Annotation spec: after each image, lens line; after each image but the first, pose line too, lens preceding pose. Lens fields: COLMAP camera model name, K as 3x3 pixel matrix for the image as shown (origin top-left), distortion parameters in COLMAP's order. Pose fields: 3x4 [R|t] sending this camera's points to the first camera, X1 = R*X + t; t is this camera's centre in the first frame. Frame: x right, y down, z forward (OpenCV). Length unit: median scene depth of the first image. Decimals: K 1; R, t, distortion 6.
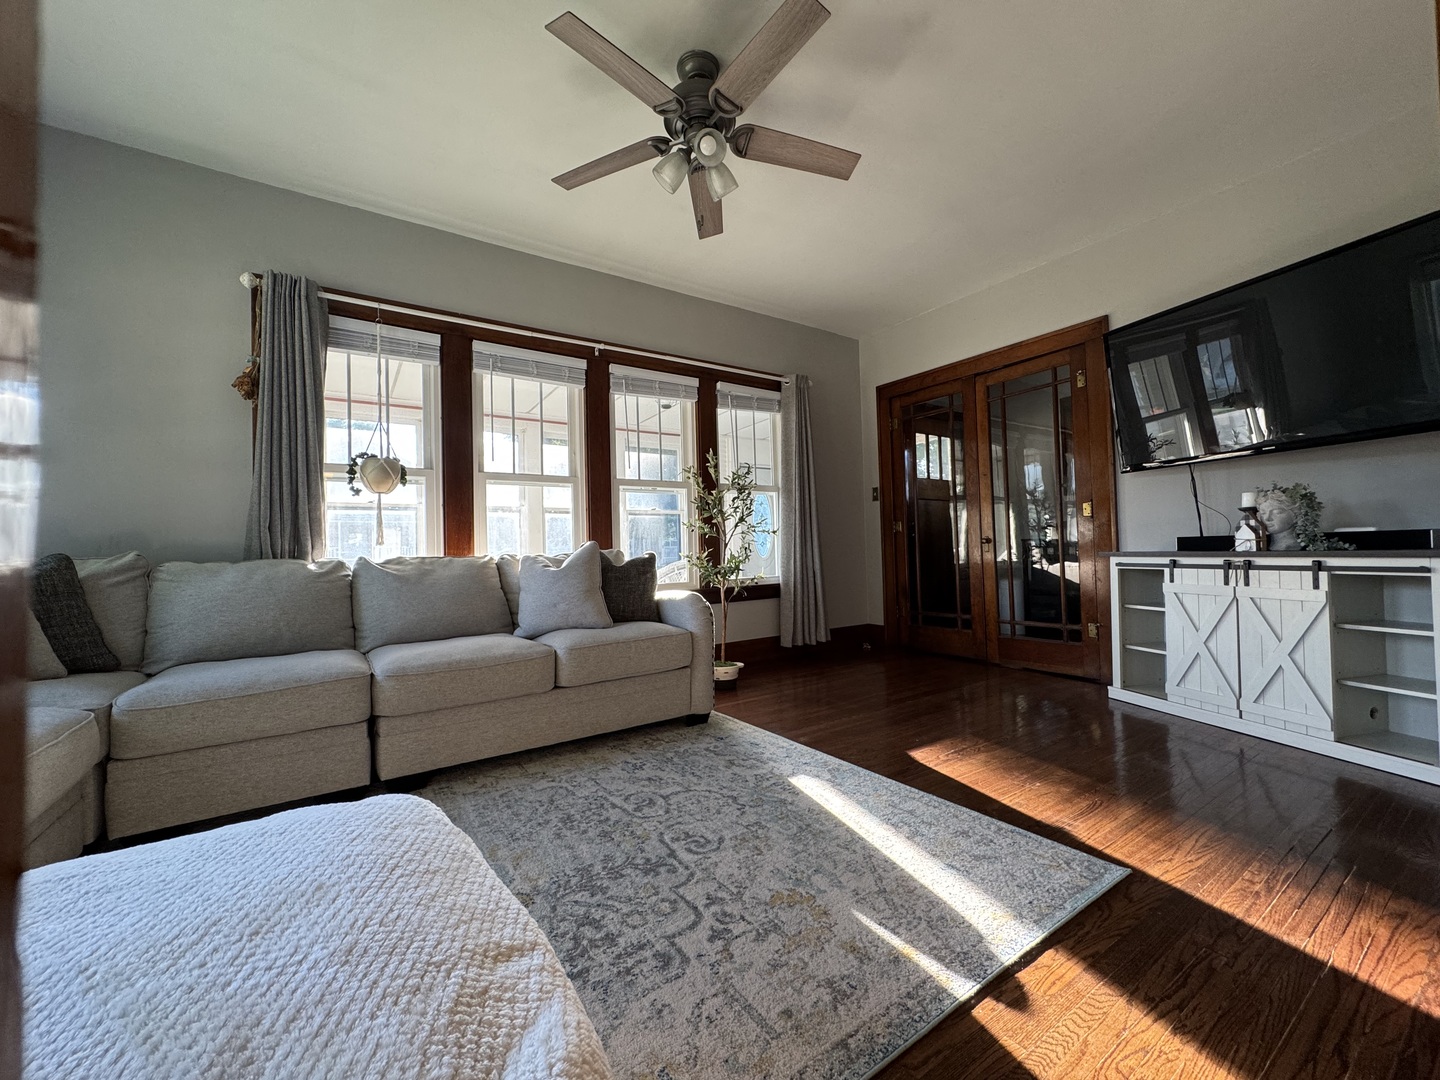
lens RADIAL K [[569.8, 0, 720.3], [0, 569.8, 545.8], [0, 0, 1]] dist [0.001037, 0.000024]
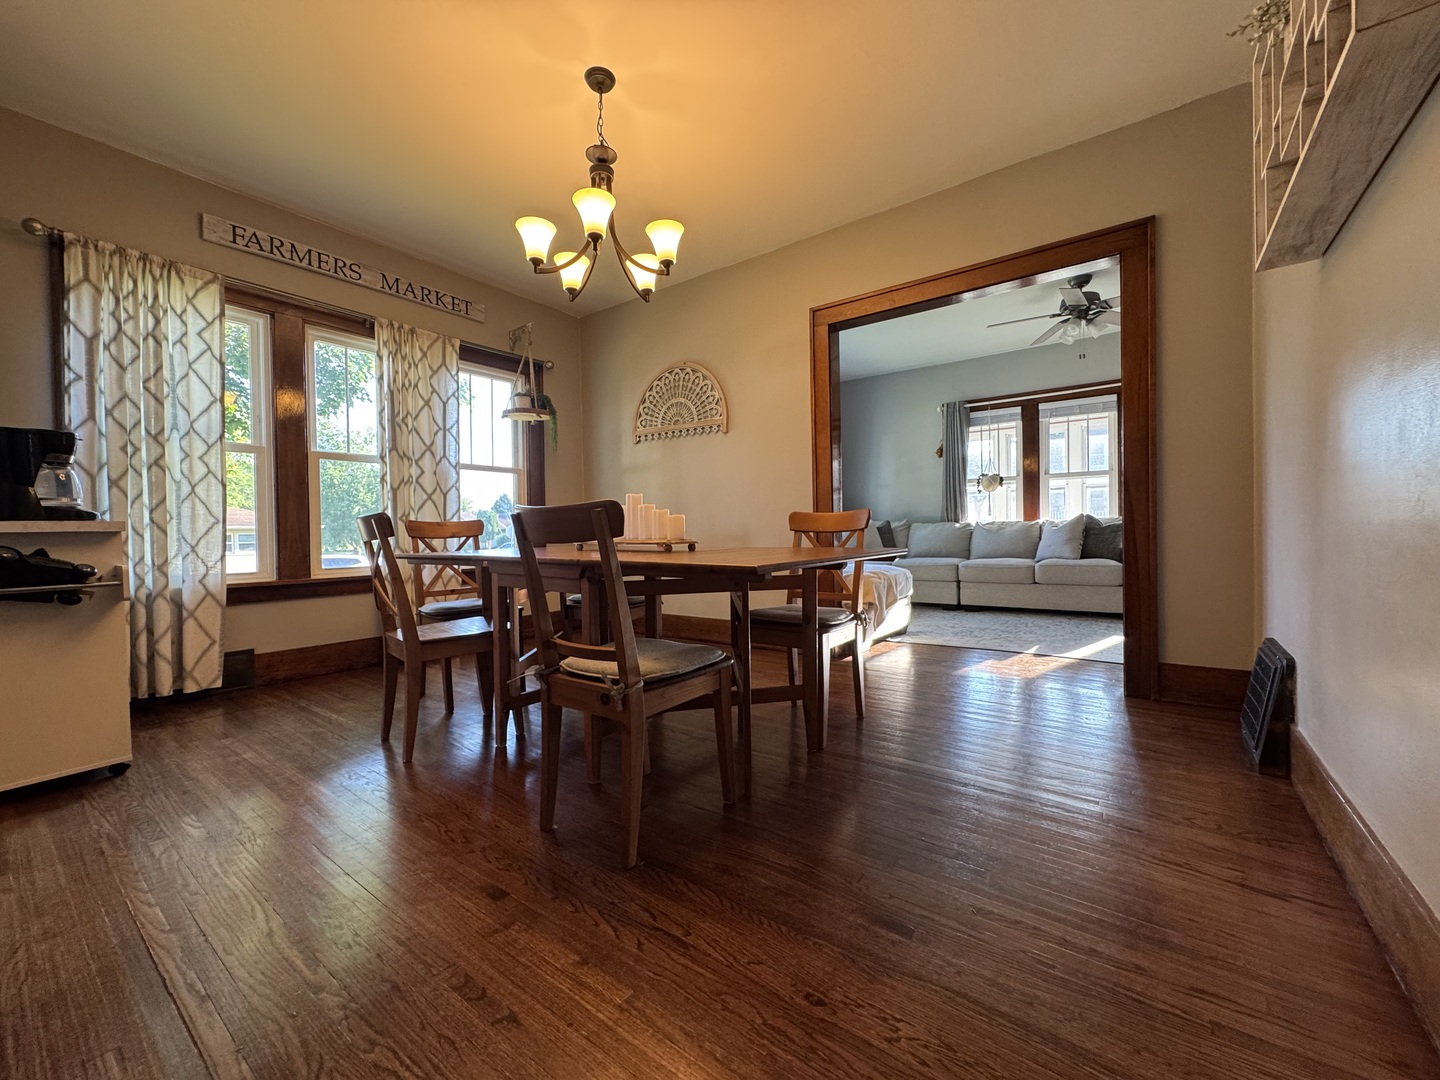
lens RADIAL K [[569.8, 0, 722.6], [0, 569.8, 538.9], [0, 0, 1]] dist [0.001037, 0.000024]
pose [[0.350913, 0.036354, -0.935702, 1.085471], [0.021075, 0.998686, 0.046705, -0.035819], [0.936171, -0.036109, 0.349686, -0.709828]]
